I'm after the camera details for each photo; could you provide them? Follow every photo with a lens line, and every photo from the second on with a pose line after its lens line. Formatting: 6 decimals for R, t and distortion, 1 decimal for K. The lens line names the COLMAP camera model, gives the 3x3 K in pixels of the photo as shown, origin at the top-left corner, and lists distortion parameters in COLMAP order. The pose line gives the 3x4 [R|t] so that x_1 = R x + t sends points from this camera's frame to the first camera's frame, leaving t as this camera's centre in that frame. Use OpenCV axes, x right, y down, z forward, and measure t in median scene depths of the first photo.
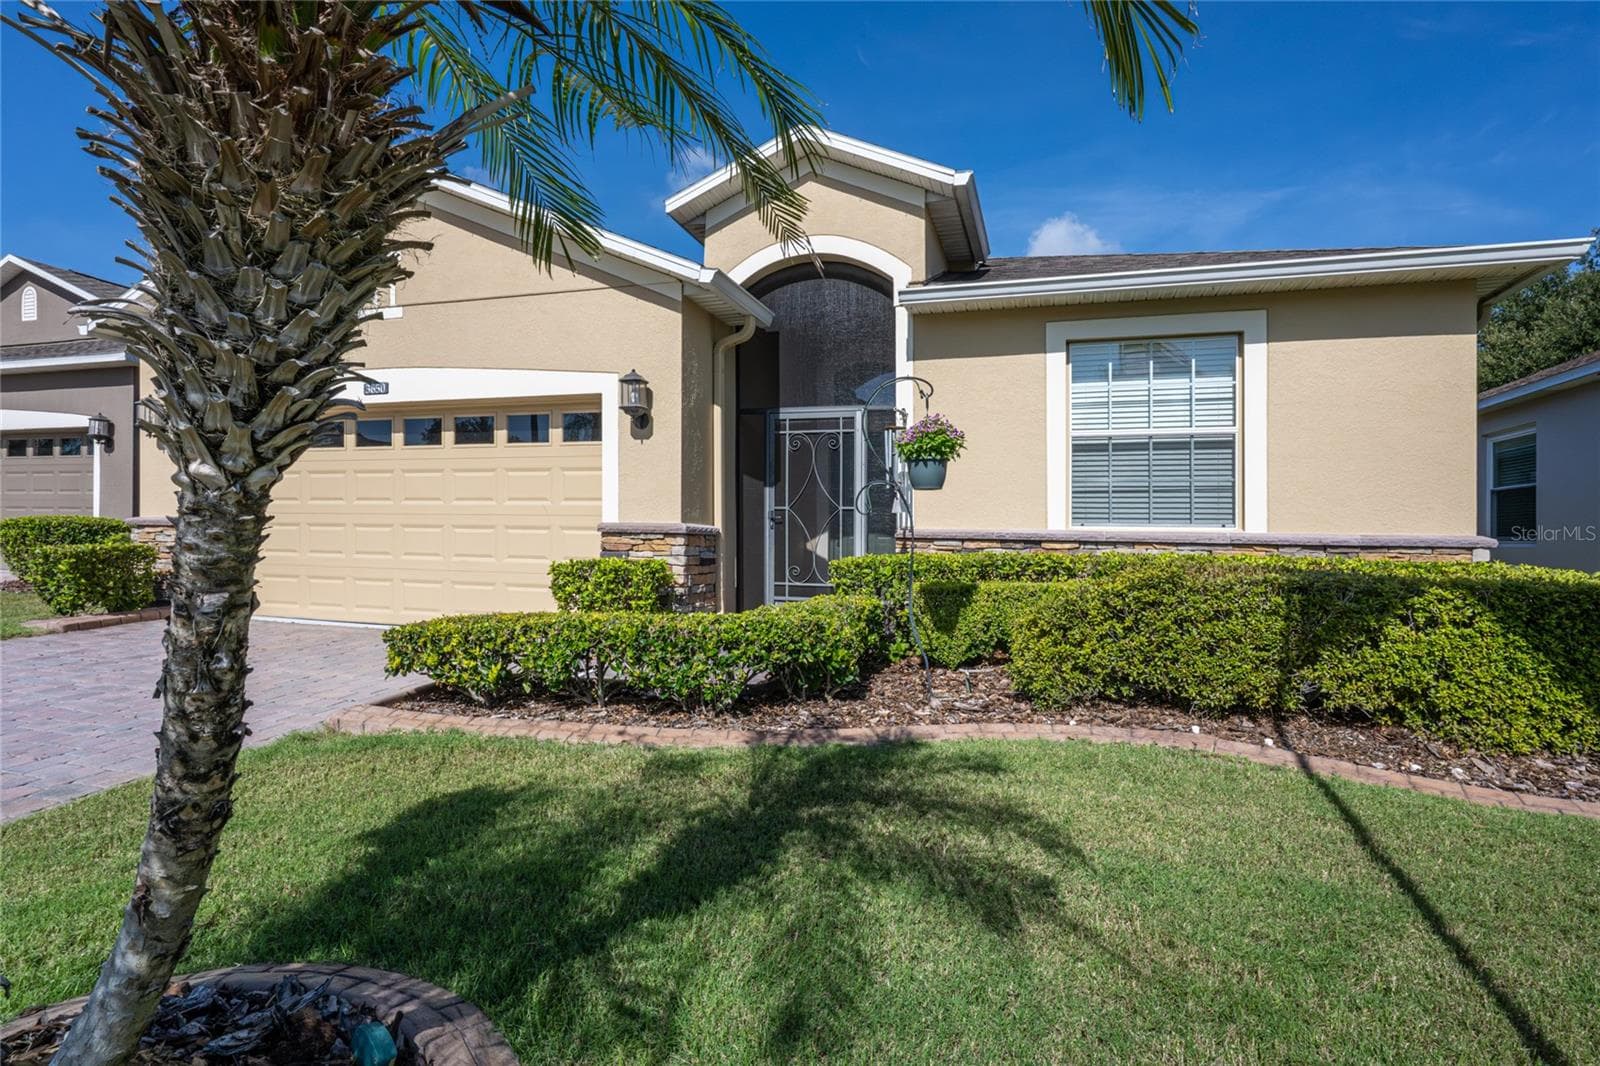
lens RADIAL K [[767.2, 0, 804.4], [0, 767.2, 520.5], [0, 0, 1]] dist [-0.004355, -0.001427]
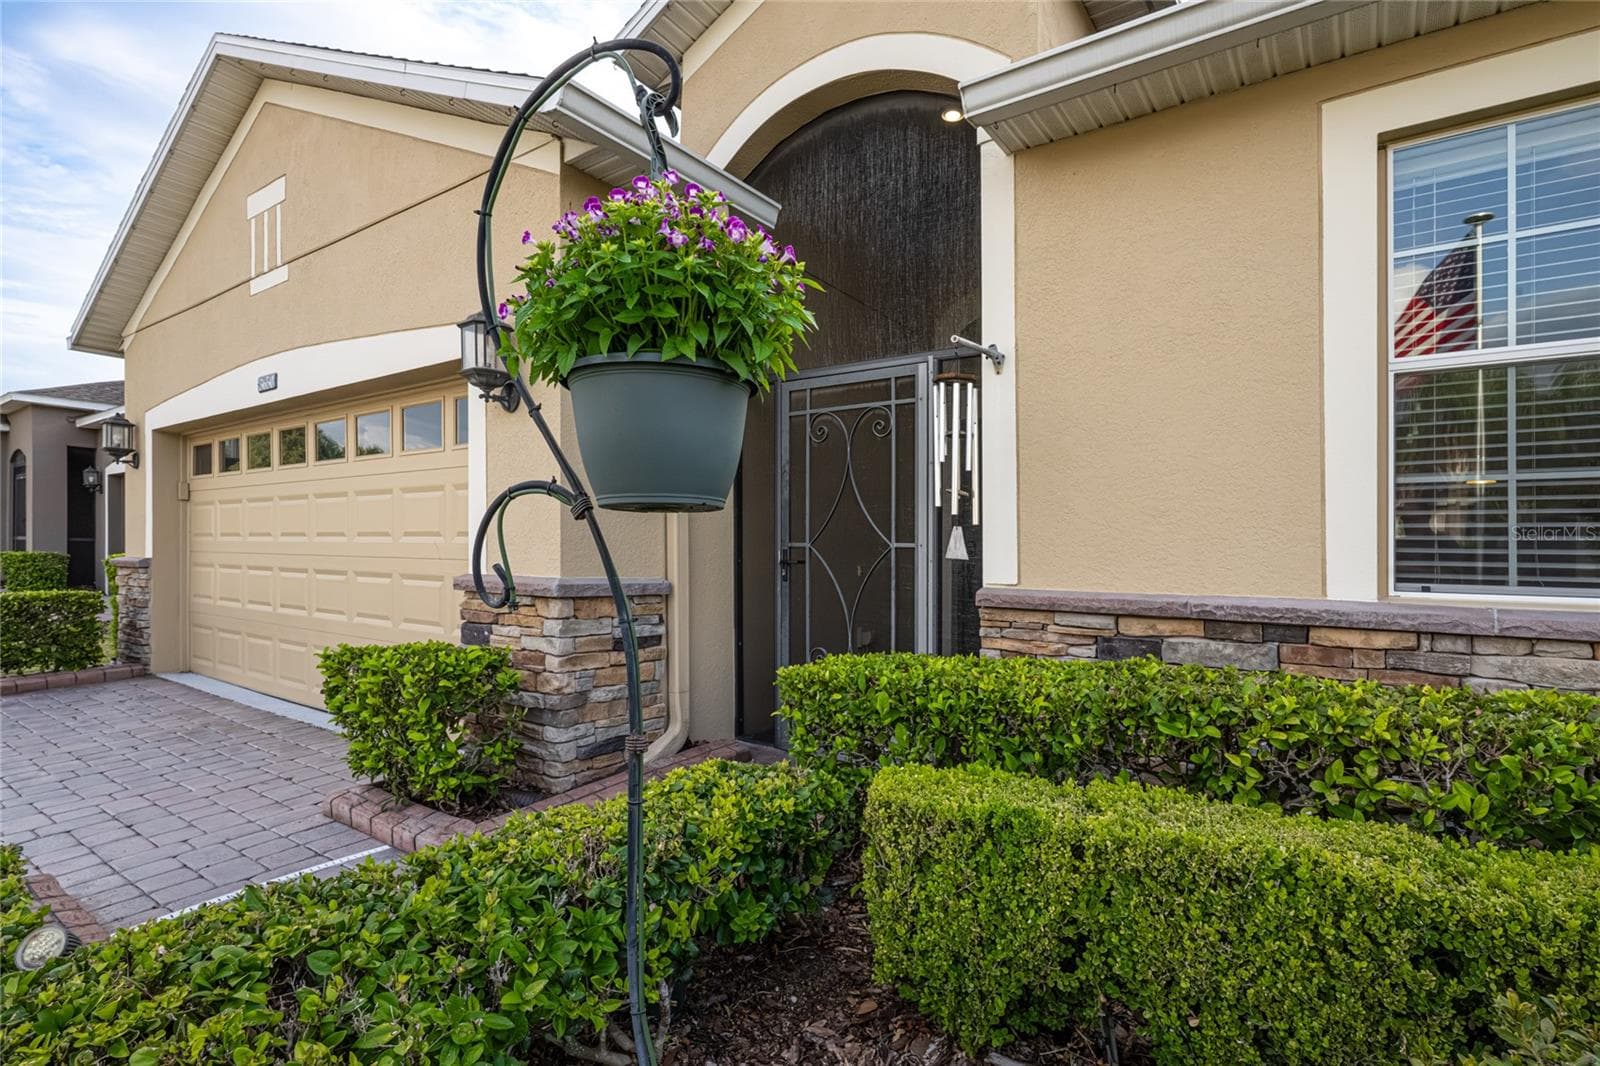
lens RADIAL K [[767.2, 0, 825.0], [0, 767.2, 549.9], [0, 0, 1]] dist [-0.004355, -0.001427]
pose [[0.954750, -0.001874, -0.297404, 0.181417], [0.004502, 0.999957, 0.008153, -0.019648], [0.297376, -0.009123, 0.954717, 0.522563]]
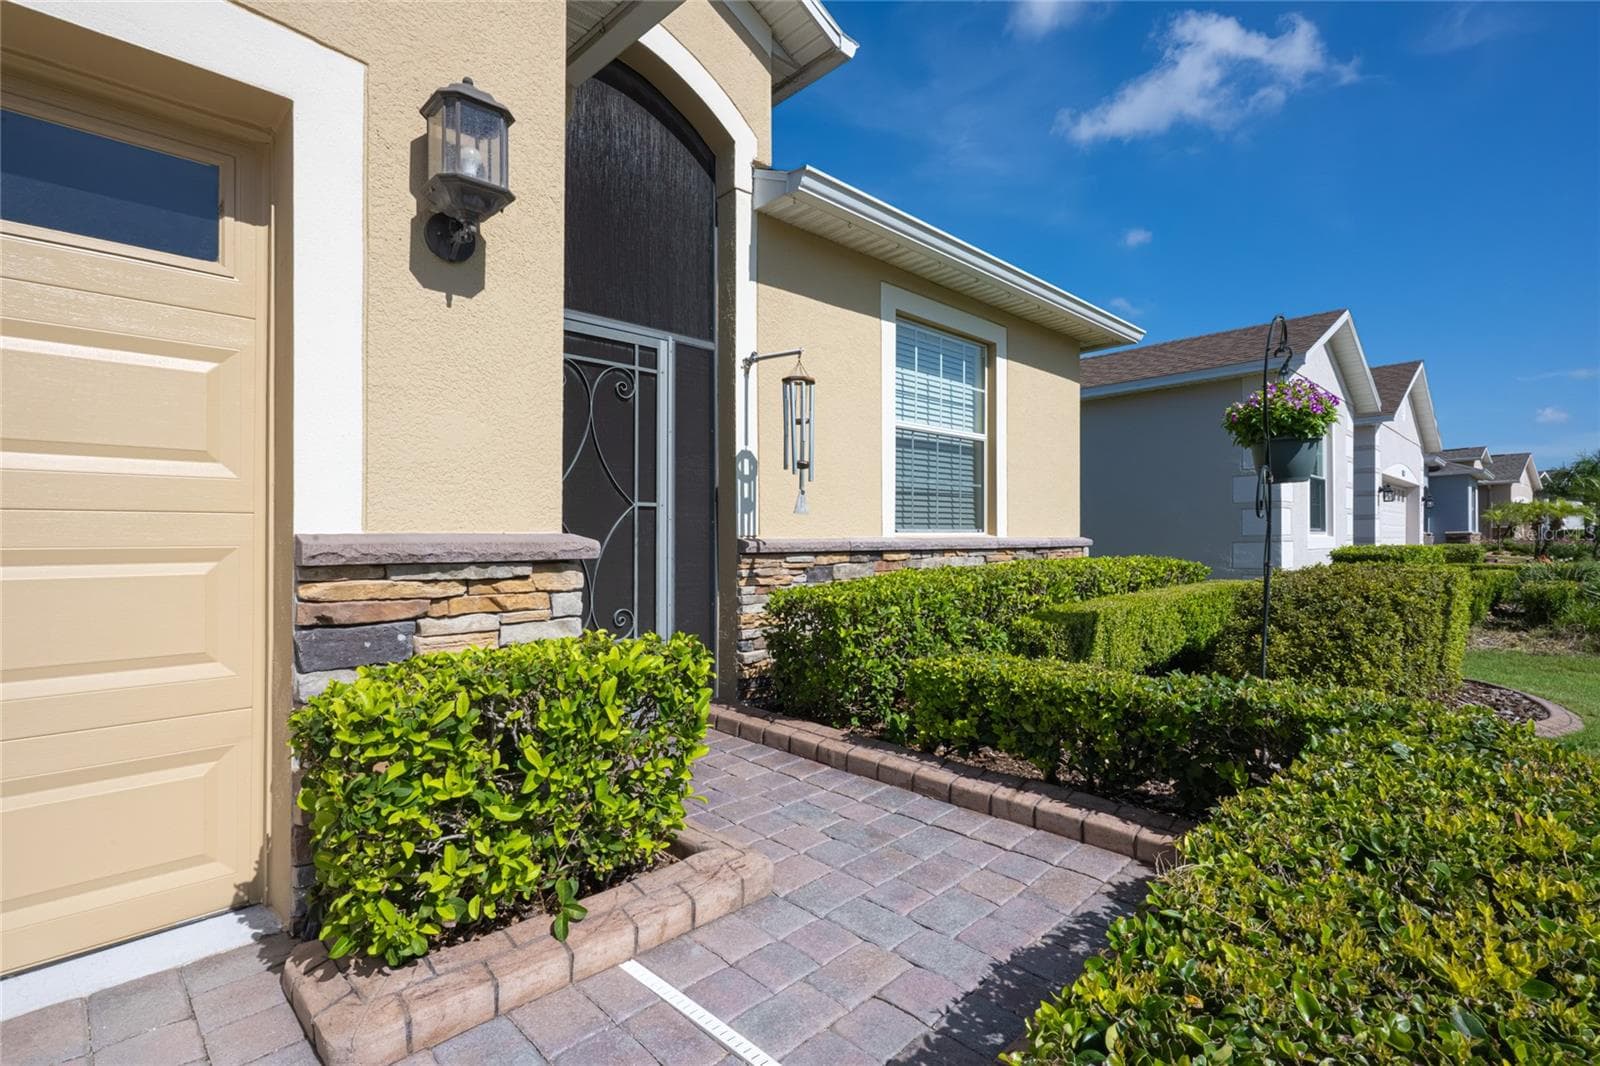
lens RADIAL K [[767.2, 0, 809.1], [0, 767.2, 538.0], [0, 0, 1]] dist [-0.004355, -0.001427]
pose [[0.466162, -0.015287, 0.884568, -0.441424], [0.000075, 0.999851, 0.017239, -0.001361], [-0.884700, -0.007970, 0.466093, 0.693605]]
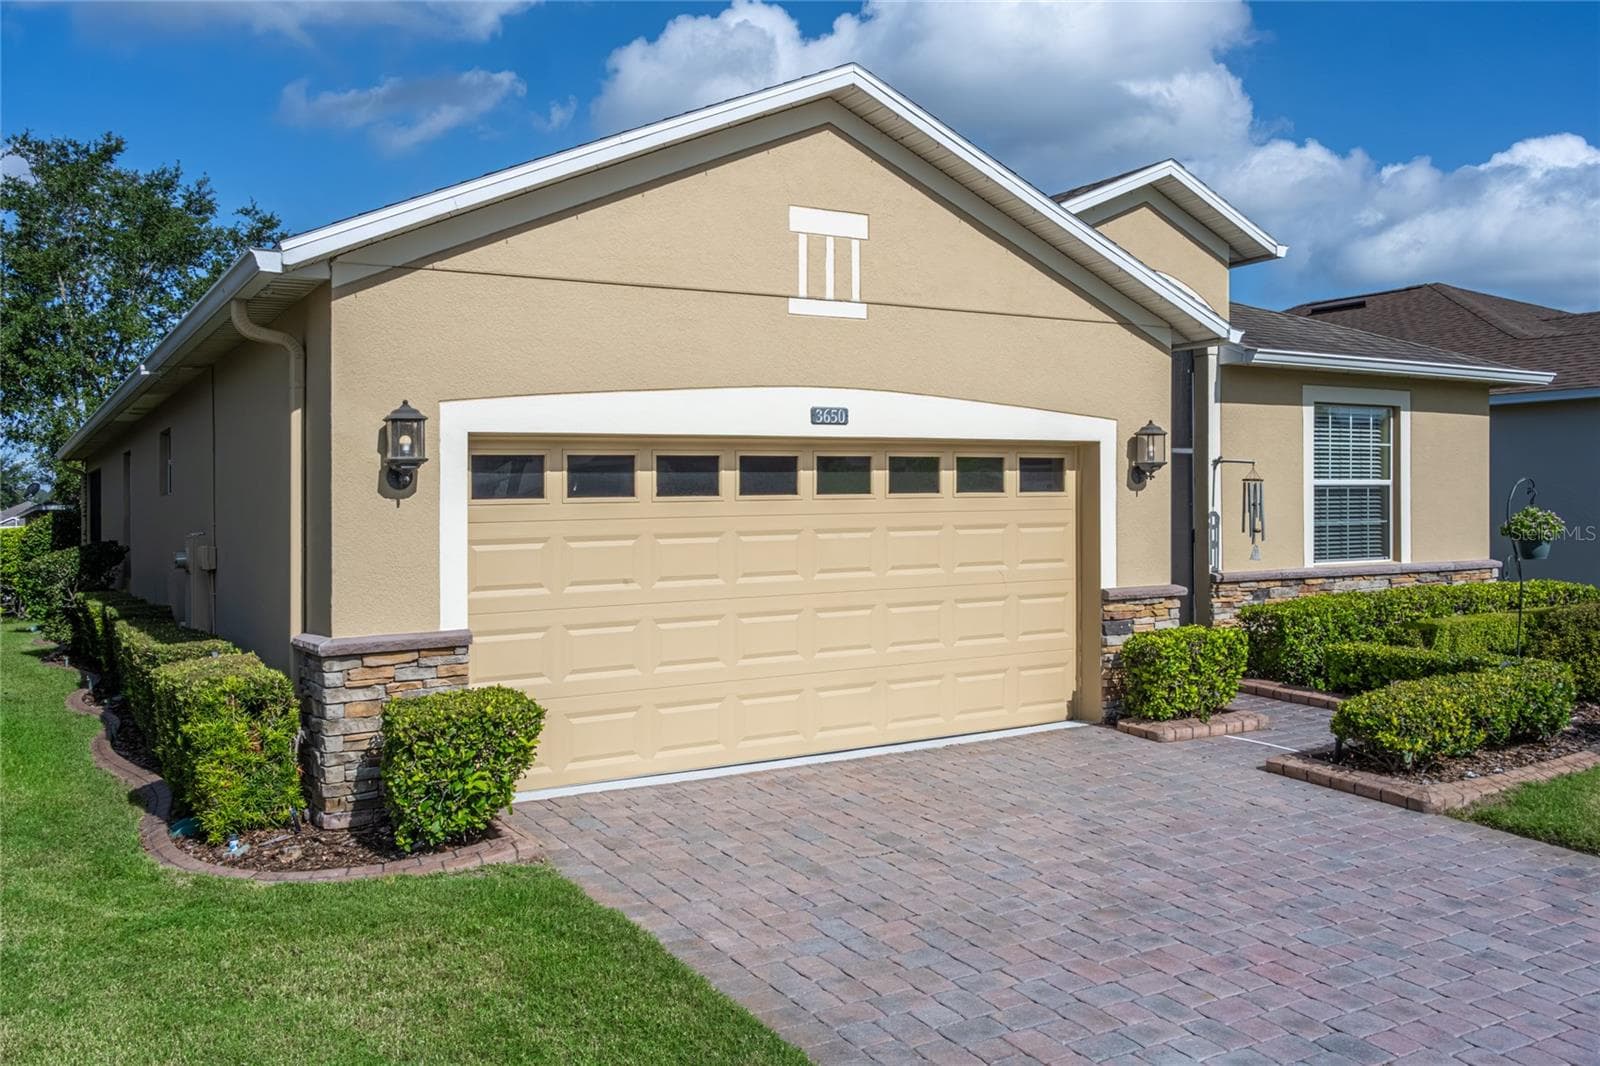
lens RADIAL K [[1387.9, 0, 837.2], [0, 1387.9, 487.2], [0, 0, 1]] dist [0.070448, -0.001535]
pose [[0.637840, -0.015813, 0.770006, -1.712737], [0.007206, 0.999868, 0.014565, -0.141742], [-0.770135, -0.003741, 0.637870, 0.218451]]
